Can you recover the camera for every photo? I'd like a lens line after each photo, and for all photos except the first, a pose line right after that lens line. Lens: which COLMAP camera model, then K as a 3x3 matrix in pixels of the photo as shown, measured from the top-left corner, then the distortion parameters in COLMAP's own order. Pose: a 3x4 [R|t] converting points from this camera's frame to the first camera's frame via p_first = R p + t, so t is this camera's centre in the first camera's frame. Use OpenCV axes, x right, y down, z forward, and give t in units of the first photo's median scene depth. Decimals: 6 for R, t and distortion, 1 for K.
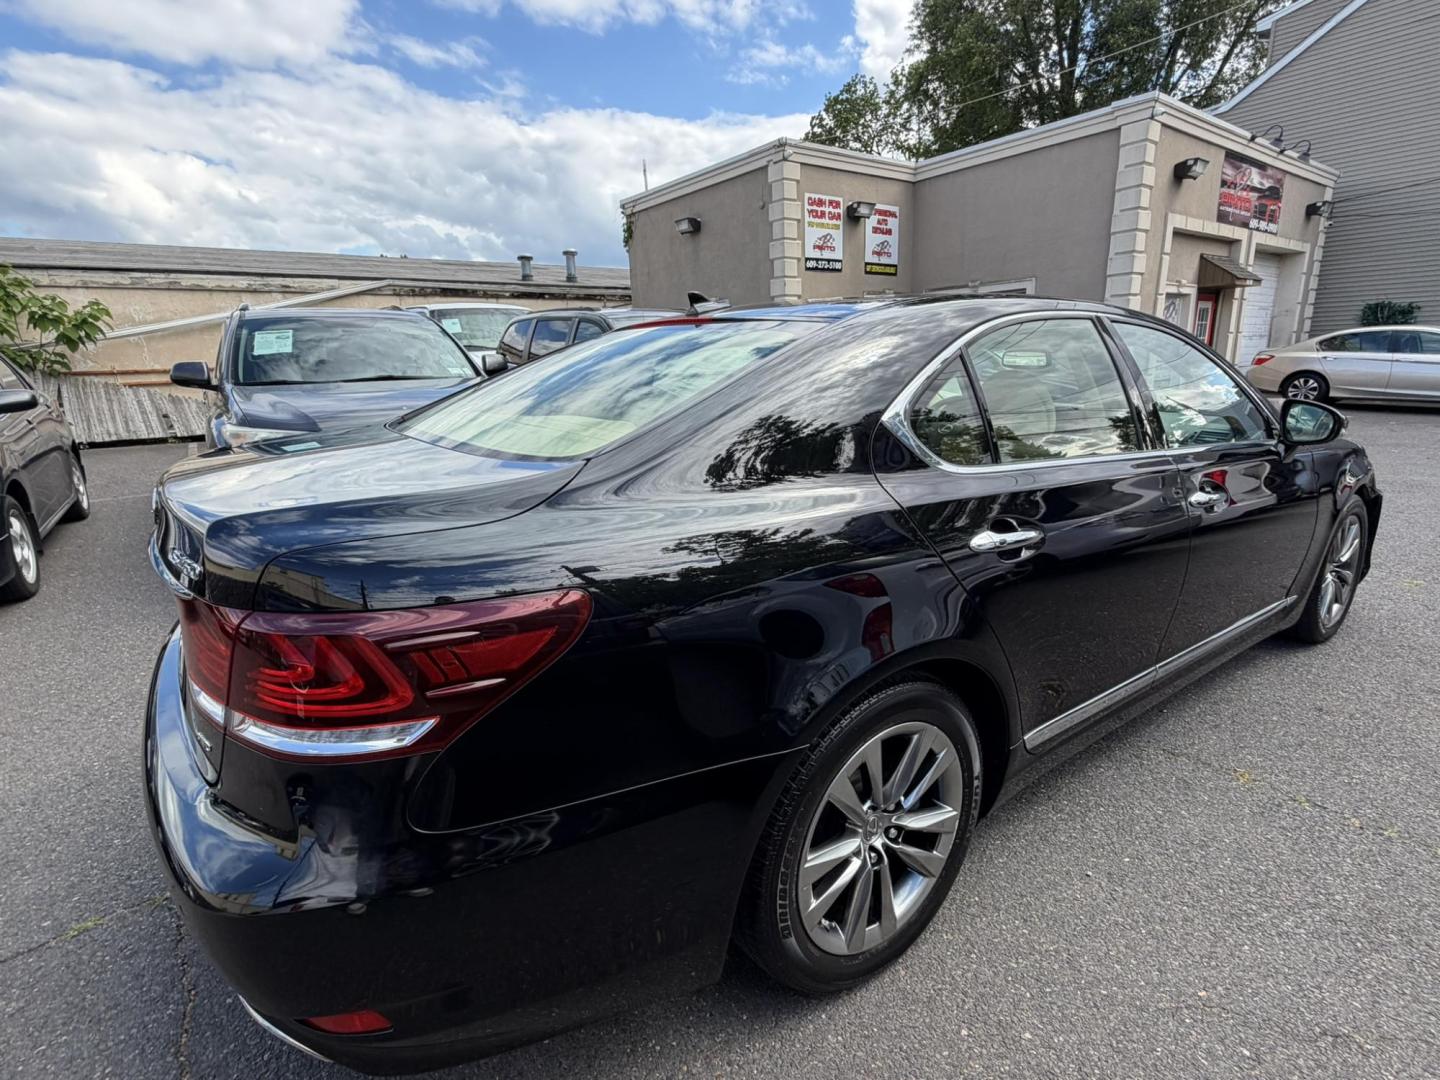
lens RADIAL K [[687.5, 0, 720.0], [0, 687.5, 540.0], [0, 0, 1]] dist [-0.000567, 0.000060]
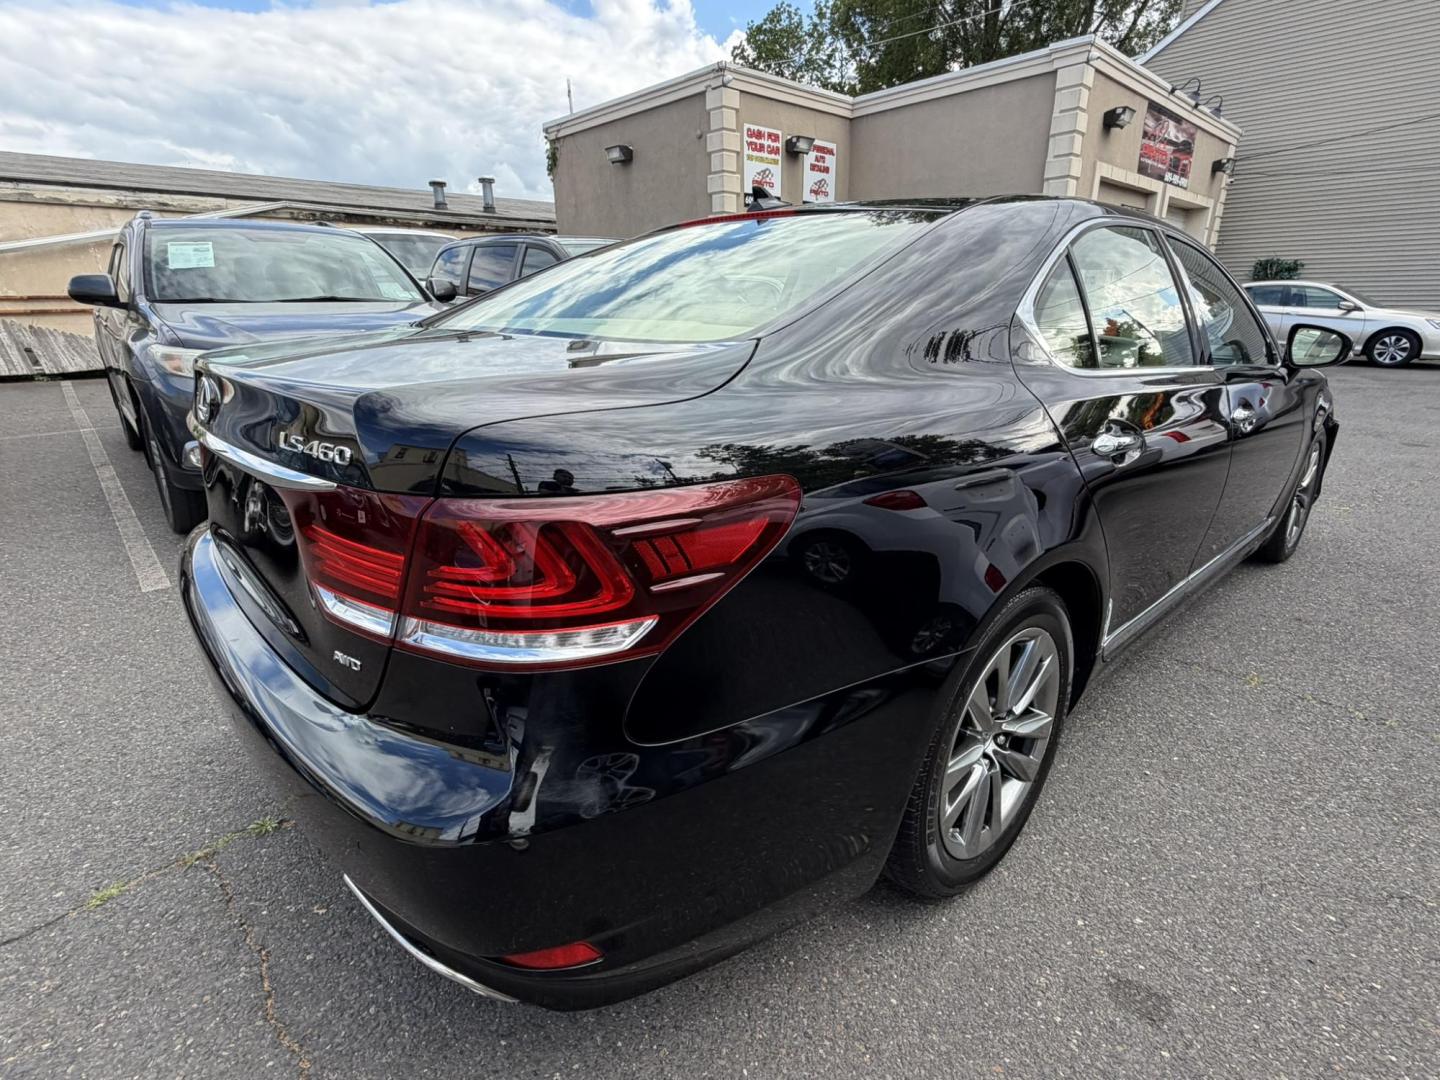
lens RADIAL K [[687.5, 0, 720.0], [0, 687.5, 540.0], [0, 0, 1]] dist [-0.000567, 0.000060]
pose [[0.993278, -0.018291, 0.114300, -0.084320], [0.010030, 0.997322, 0.072439, 0.019090], [-0.115319, -0.070806, 0.990802, 0.024403]]
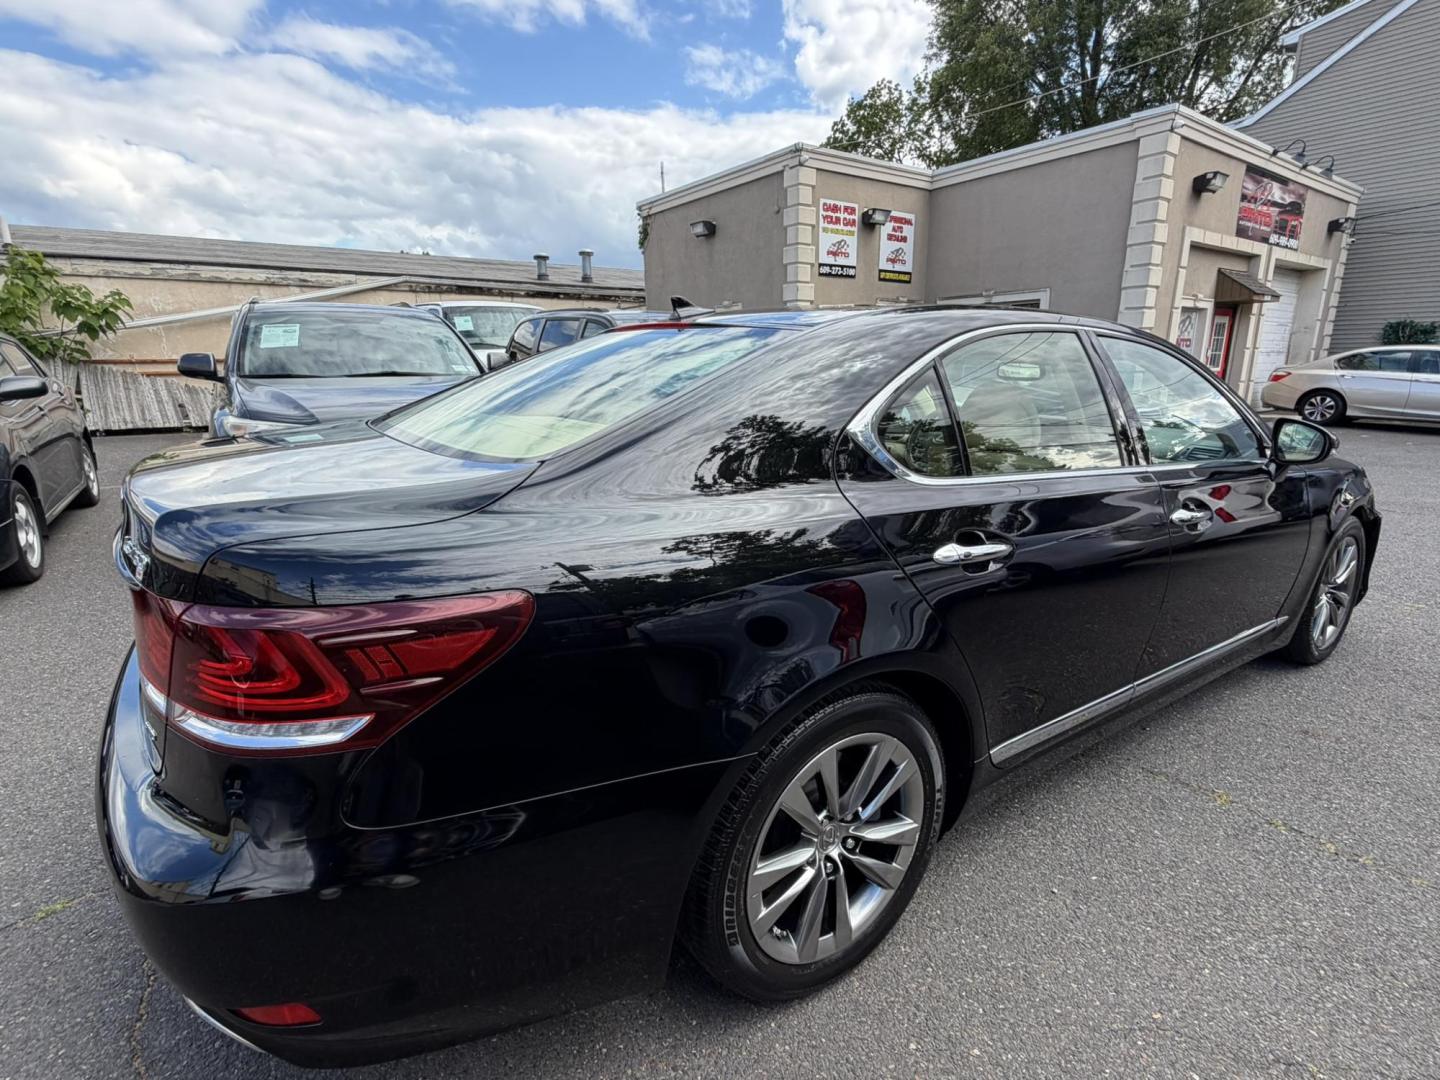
lens RADIAL K [[686.7, 0, 721.6], [0, 686.7, 542.4], [0, 0, 1]] dist [-0.000371, 0.000087]
pose [[0.999526, 0.027548, -0.013720, 0.021214], [-0.027558, 0.999620, -0.000511, -0.001487], [0.013700, 0.000889, 0.999906, 0.000267]]
